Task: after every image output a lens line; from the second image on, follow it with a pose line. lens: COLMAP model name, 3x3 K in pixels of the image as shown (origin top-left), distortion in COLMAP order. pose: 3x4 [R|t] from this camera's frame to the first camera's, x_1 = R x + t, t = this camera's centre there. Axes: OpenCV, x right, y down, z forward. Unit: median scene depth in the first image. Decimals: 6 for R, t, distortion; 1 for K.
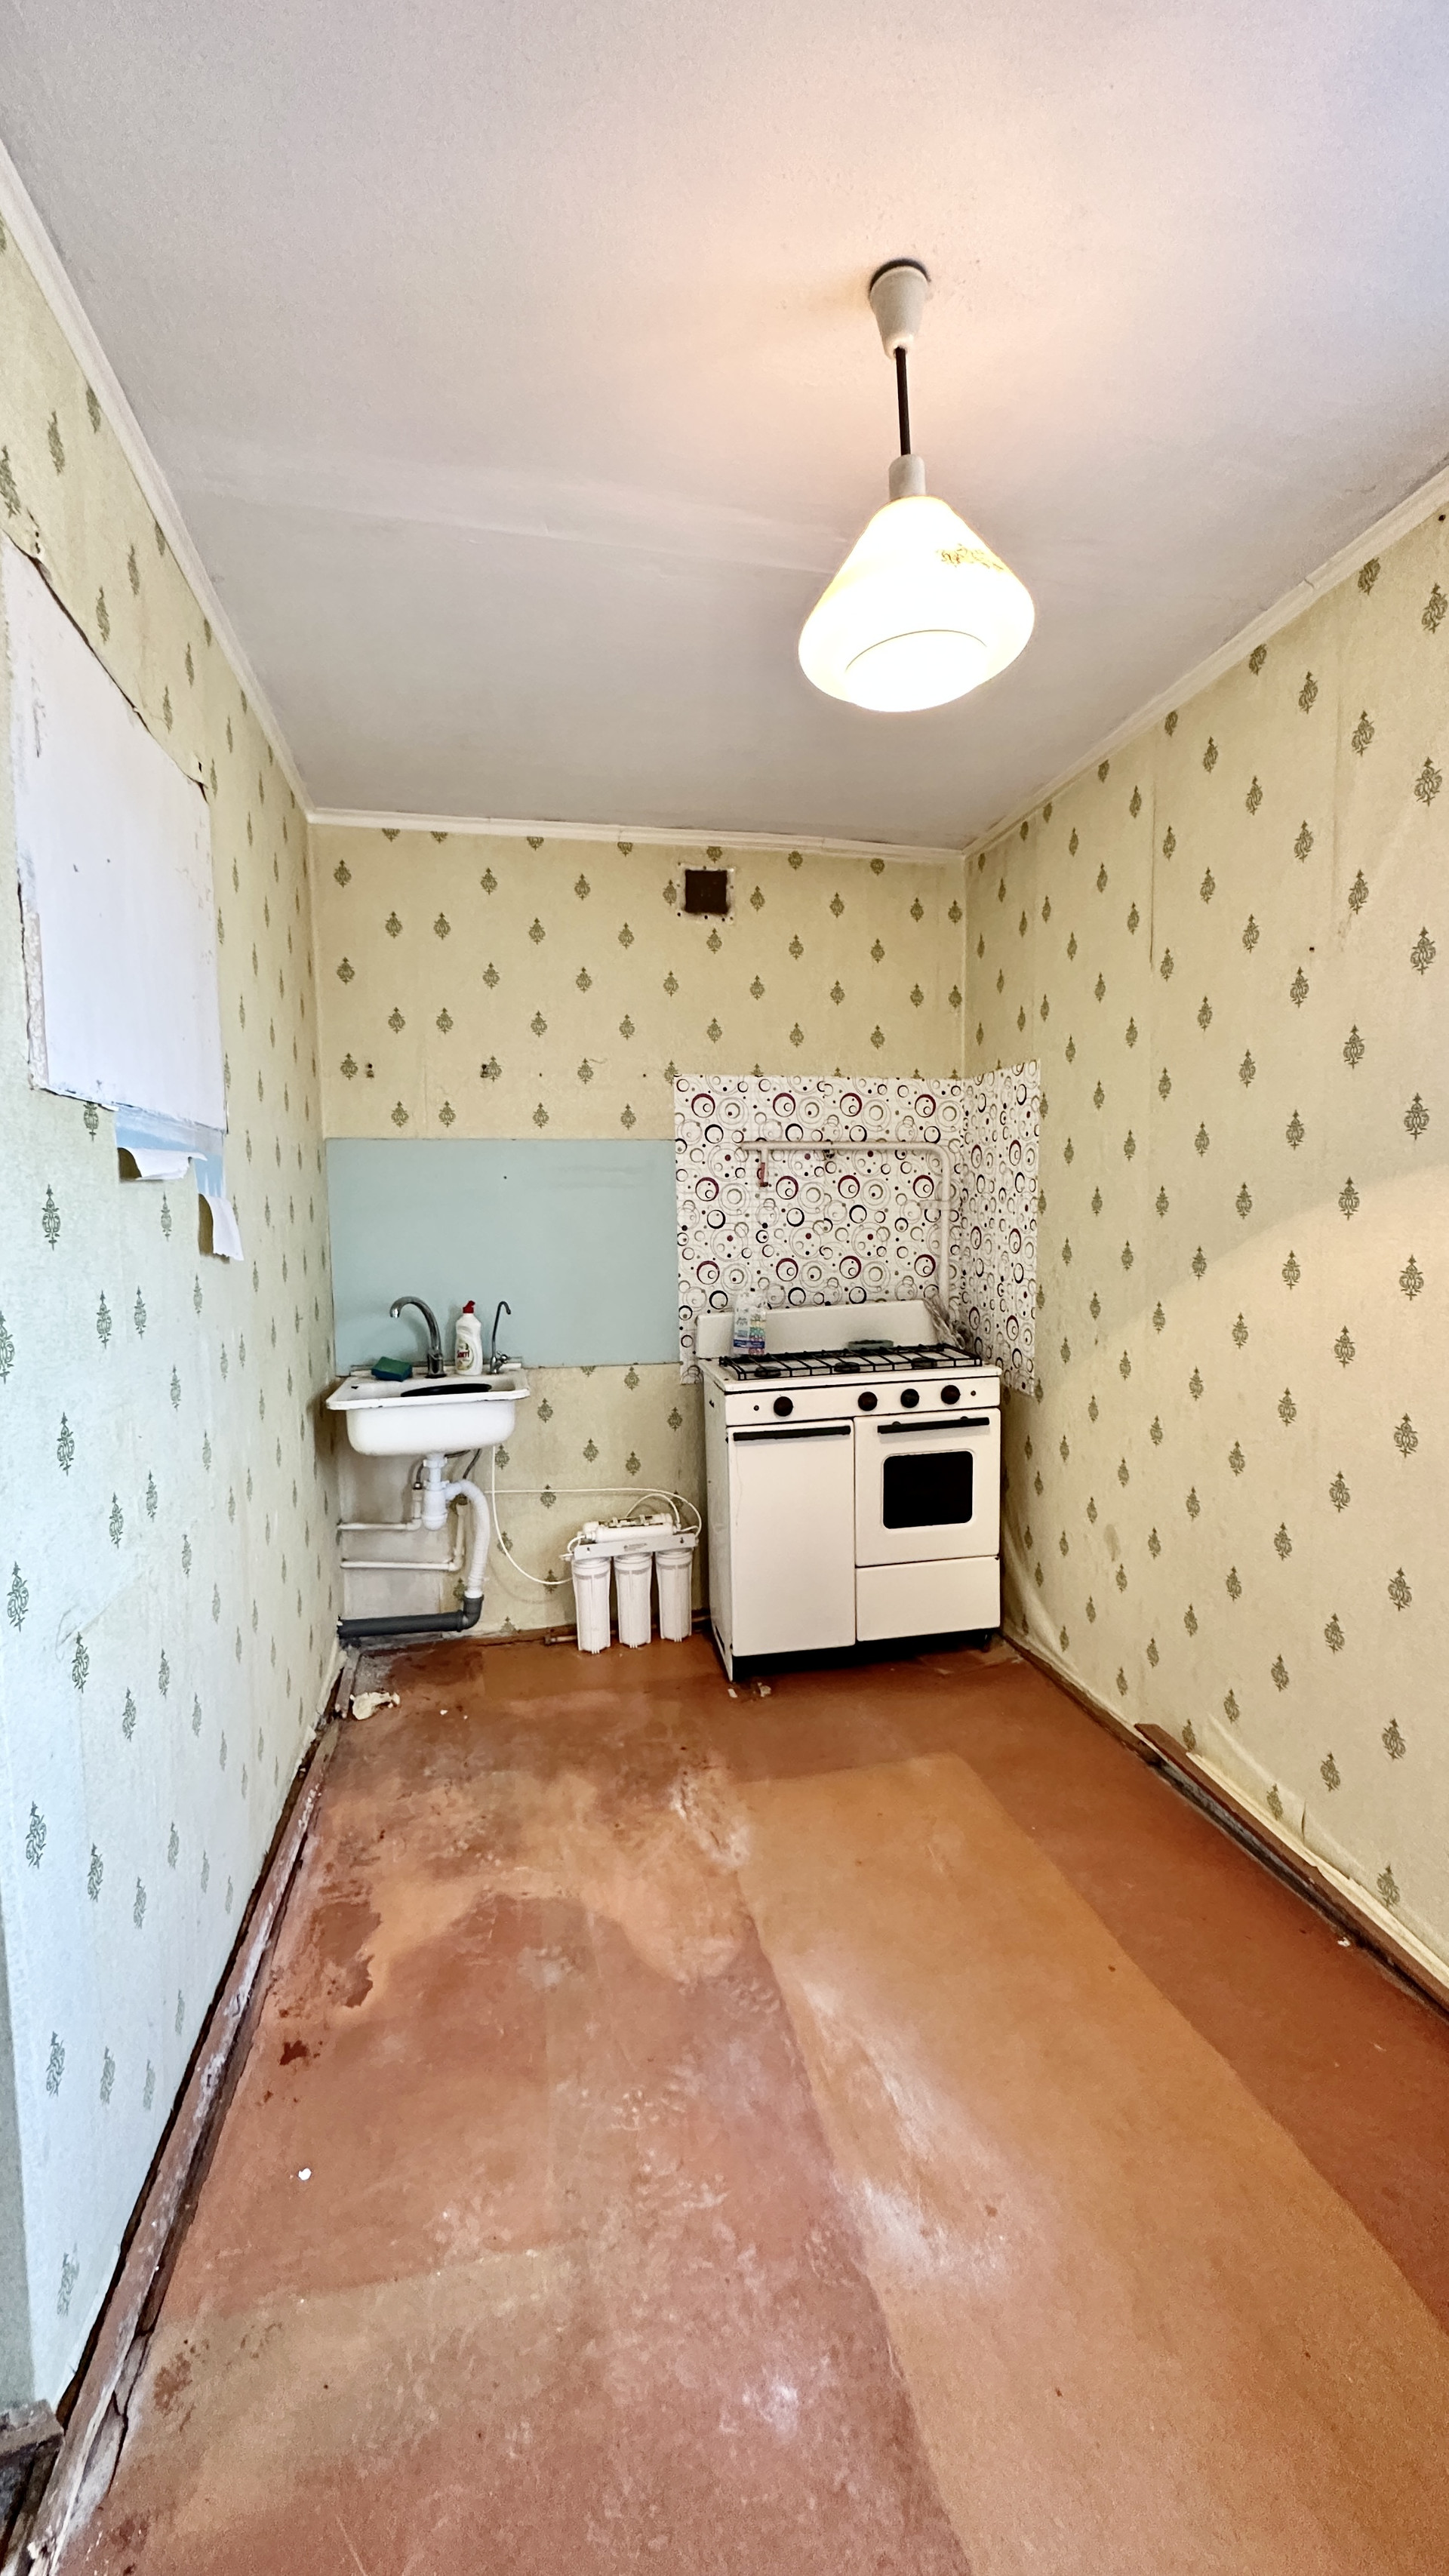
lens RADIAL K [[1038.8, 0, 728.0], [0, 1038.8, 1290.9], [0, 0, 1]] dist [0.000214, -0.000001]
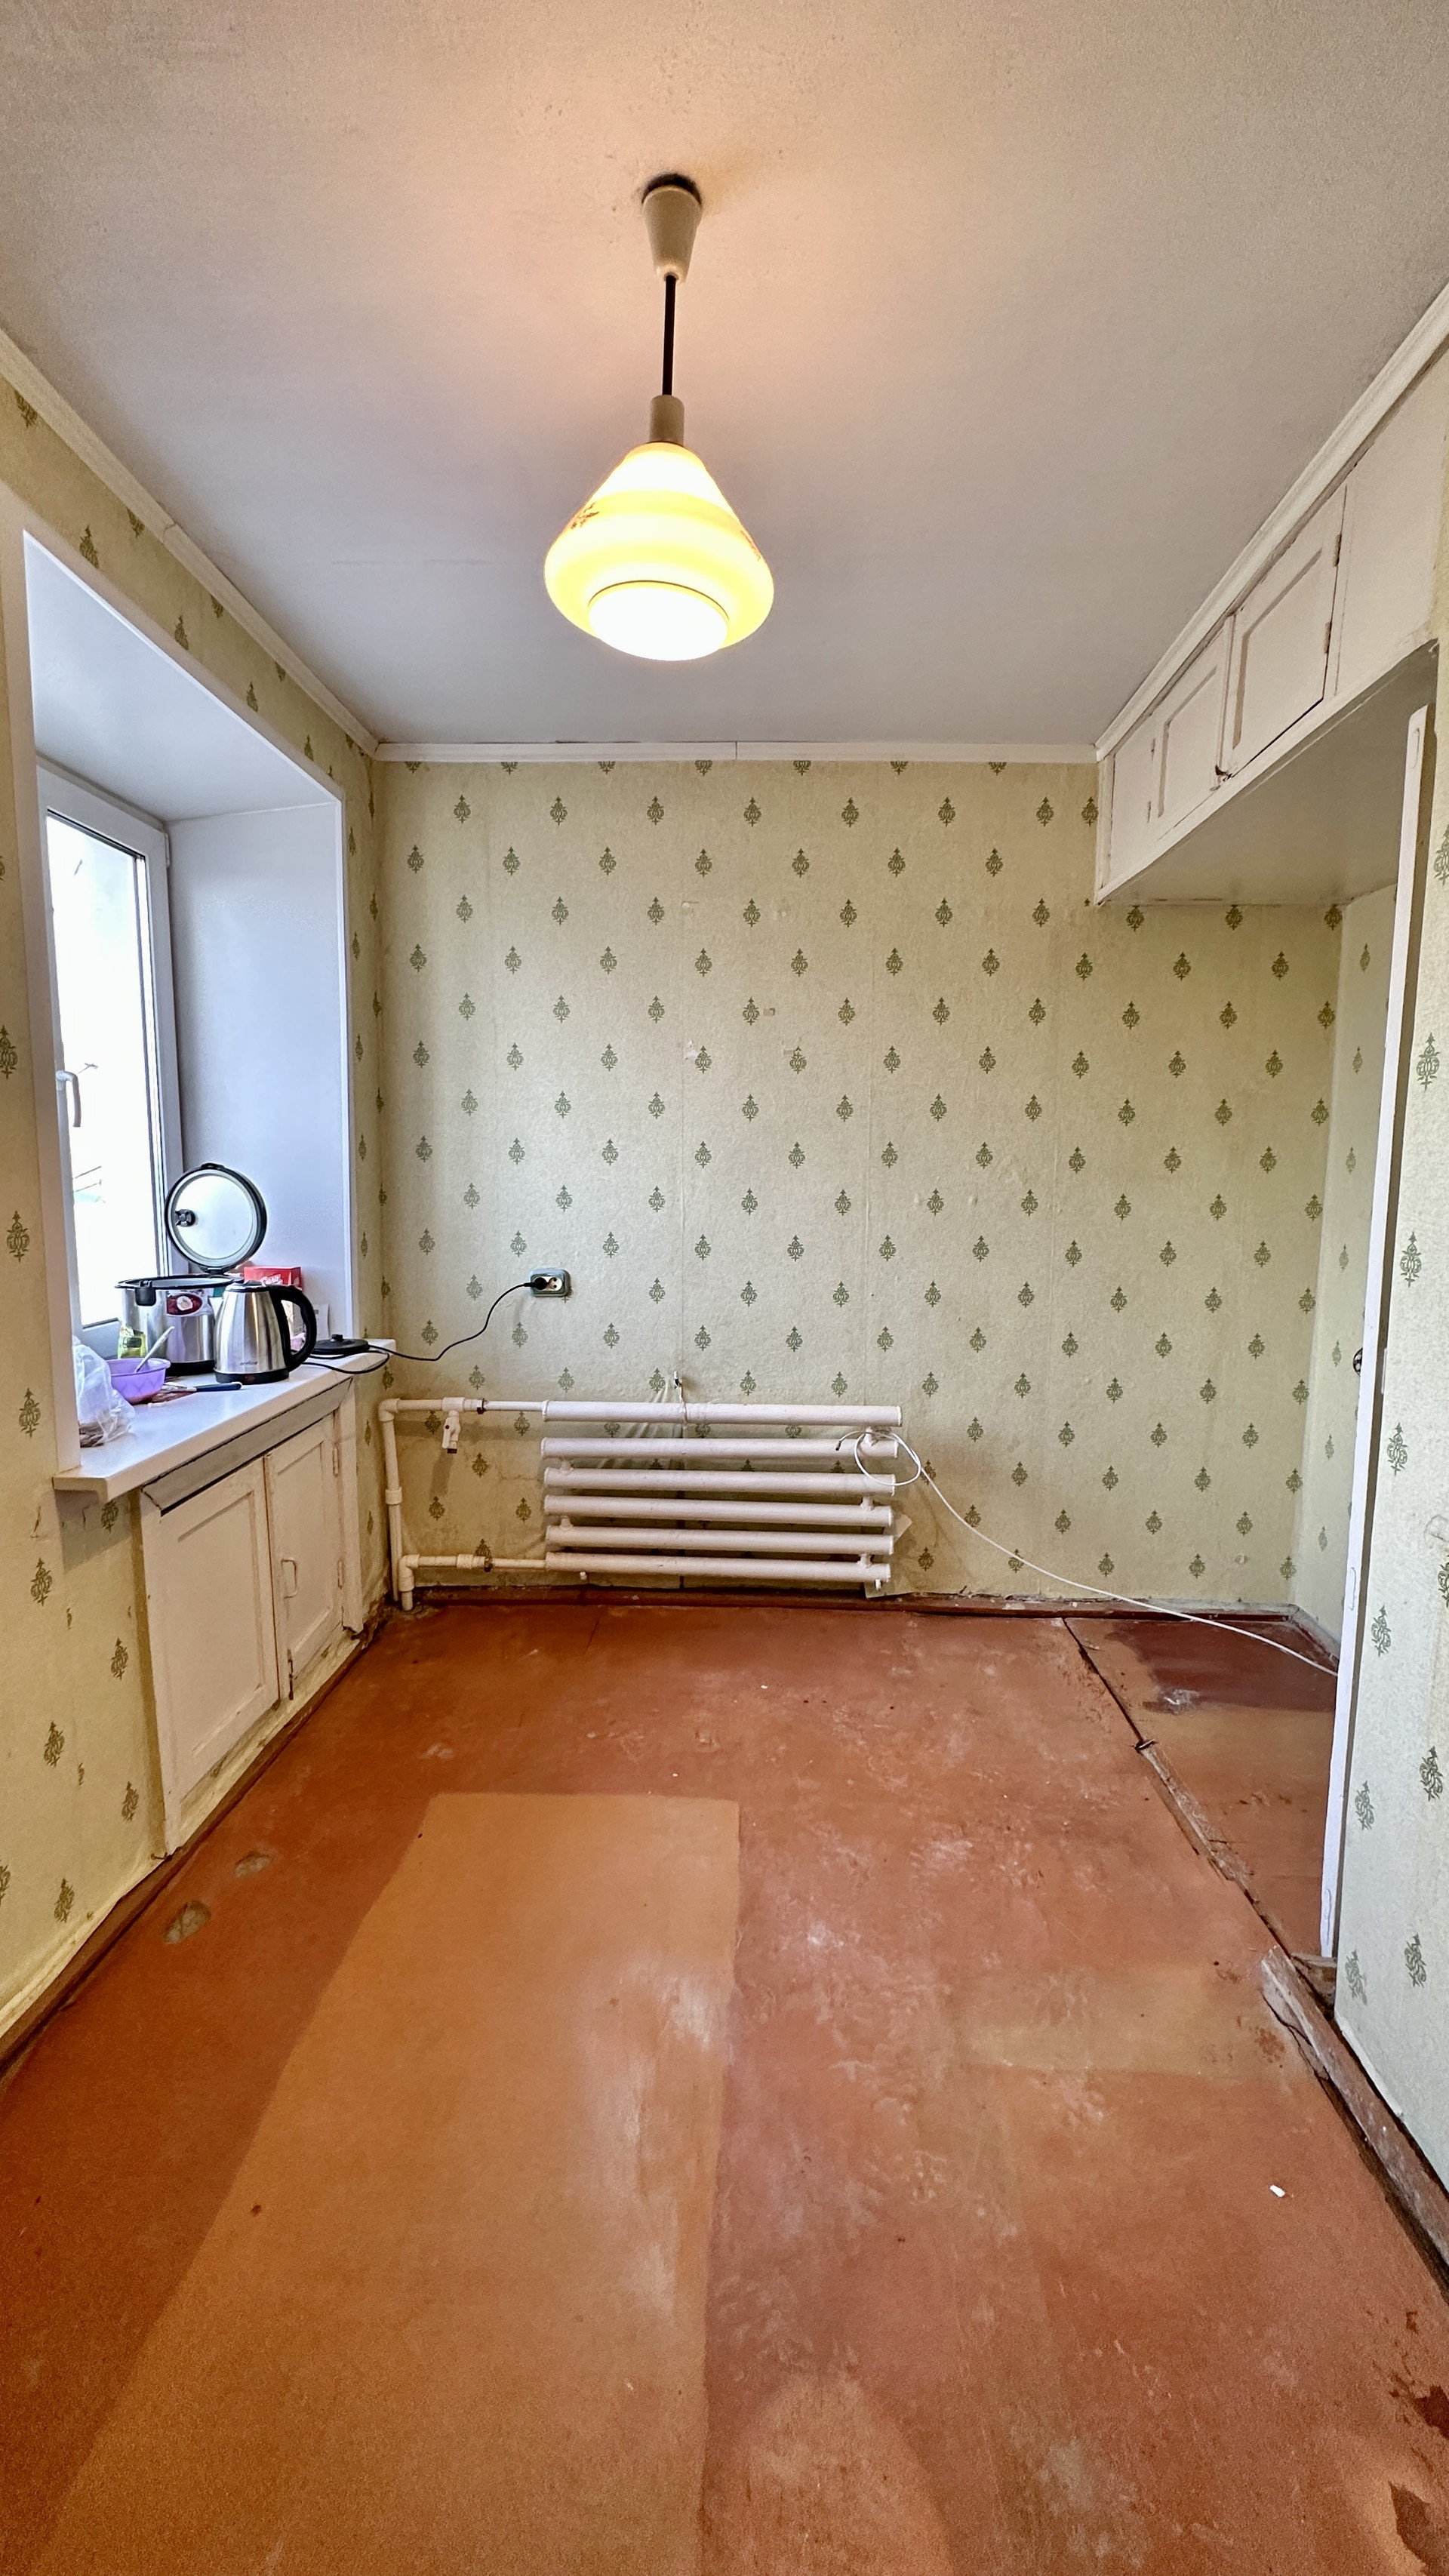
lens RADIAL K [[1038.8, 0, 726.8], [0, 1038.8, 1293.5], [0, 0, 1]] dist [0.000214, -0.000001]
pose [[-0.968881, -0.028037, 0.245935, -0.136765], [0.021665, 0.980146, 0.197089, -0.137241], [-0.246578, 0.196284, -0.949037, 1.868461]]
